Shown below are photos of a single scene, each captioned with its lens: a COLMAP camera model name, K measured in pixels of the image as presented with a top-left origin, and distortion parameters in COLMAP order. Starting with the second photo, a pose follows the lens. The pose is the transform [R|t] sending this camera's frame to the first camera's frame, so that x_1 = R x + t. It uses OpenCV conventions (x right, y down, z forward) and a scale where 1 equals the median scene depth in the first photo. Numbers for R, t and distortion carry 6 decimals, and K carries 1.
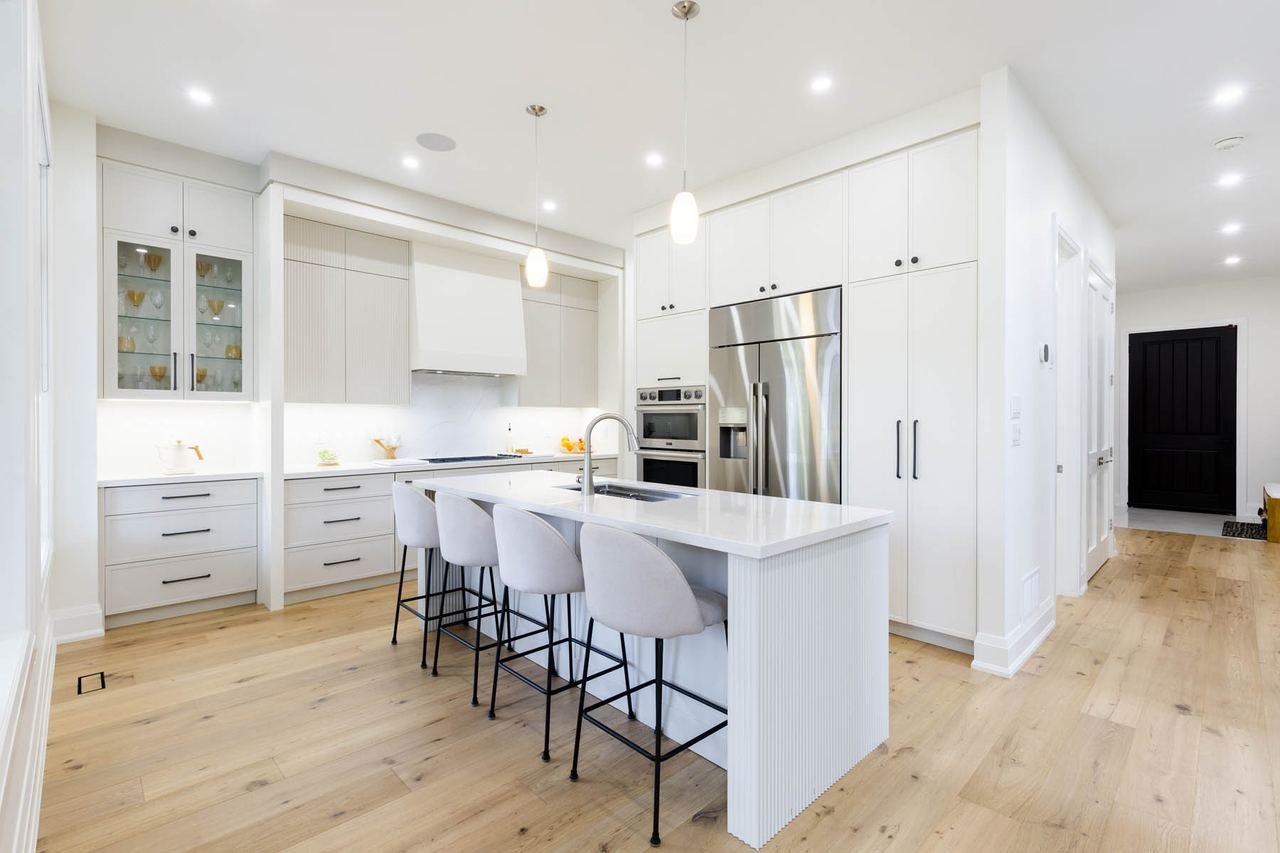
lens RADIAL K [[584.2, 0, 640.0], [0, 584.2, 426.5], [0, 0, 1]] dist [0.002308, 0.000189]
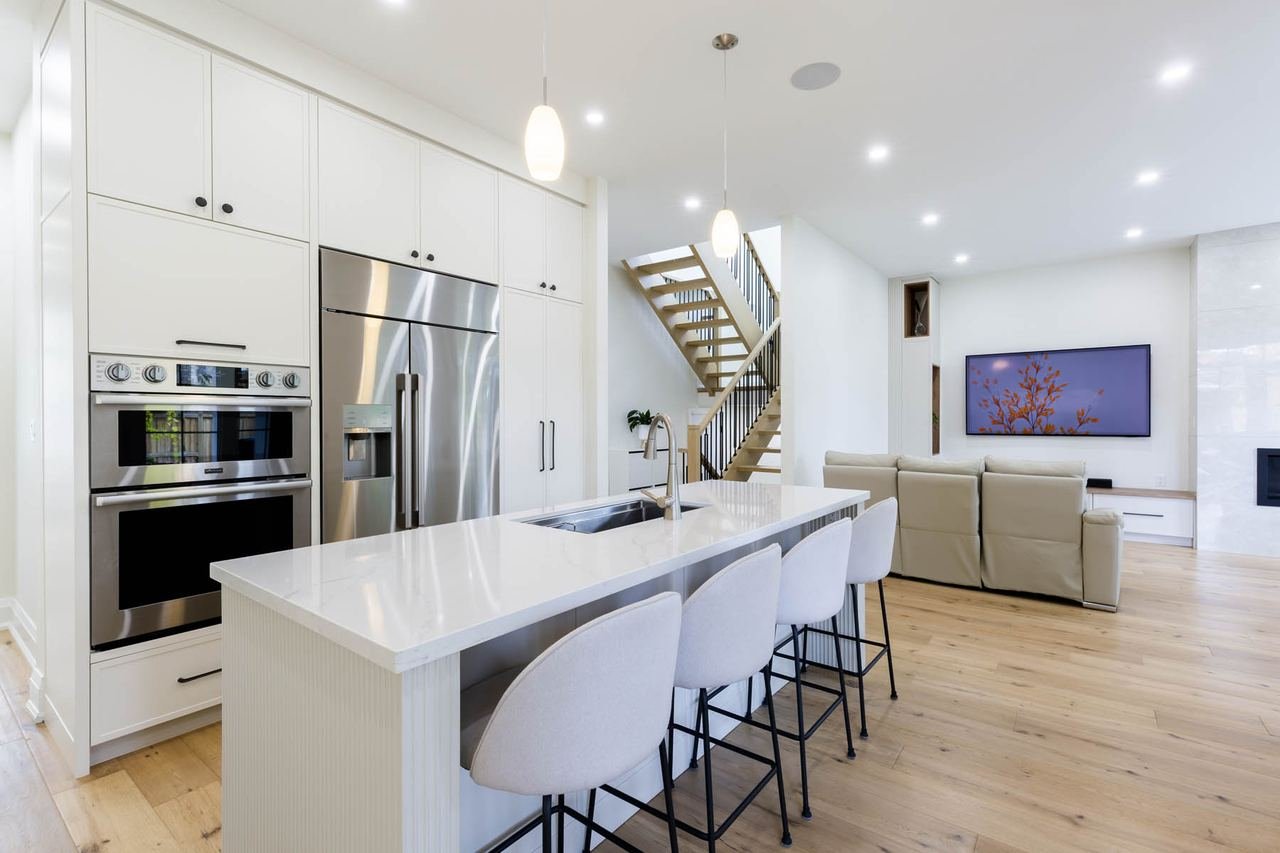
lens RADIAL K [[584.2, 0, 640.0], [0, 584.2, 426.5], [0, 0, 1]] dist [0.002308, 0.000189]
pose [[-0.141171, -0.011615, 0.989917, -0.539306], [0.018062, 0.999735, 0.014306, -0.010505], [-0.989820, 0.019899, -0.140924, 0.729680]]
